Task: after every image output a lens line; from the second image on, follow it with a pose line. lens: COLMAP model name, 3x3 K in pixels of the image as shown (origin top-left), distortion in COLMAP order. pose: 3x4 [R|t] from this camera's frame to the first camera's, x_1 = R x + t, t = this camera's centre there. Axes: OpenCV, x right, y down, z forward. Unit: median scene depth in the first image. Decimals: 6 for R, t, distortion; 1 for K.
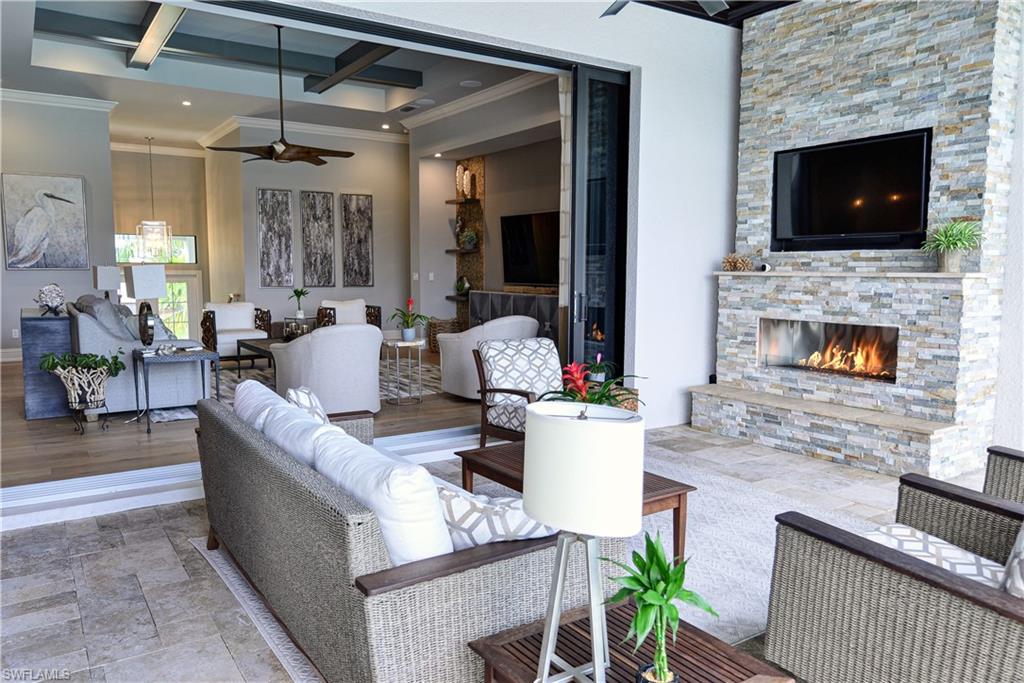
lens RADIAL K [[748.3, 0, 512.0], [0, 748.3, 341.5], [0, 0, 1]] dist [0.006833, 0.003556]
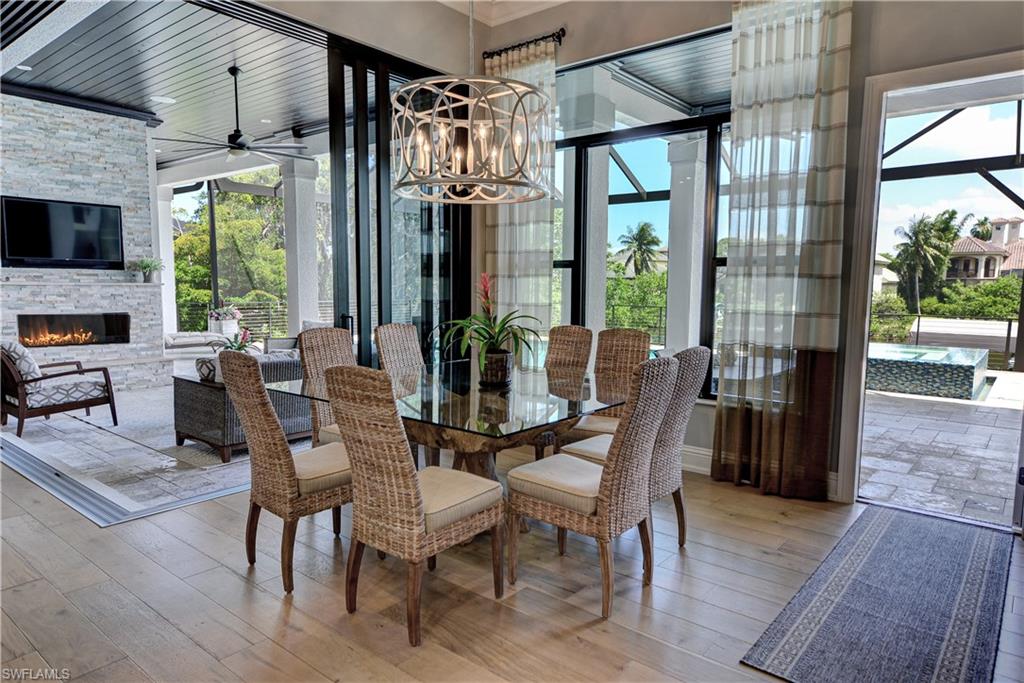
lens RADIAL K [[639.7, 0, 513.7], [0, 639.7, 351.9], [0, 0, 1]] dist [0.021701, -0.000012]
pose [[-0.296119, -0.109434, 0.948861, -1.282669], [0.081297, 0.986922, 0.139195, -0.065639], [-0.951685, 0.118358, -0.283350, 0.540699]]
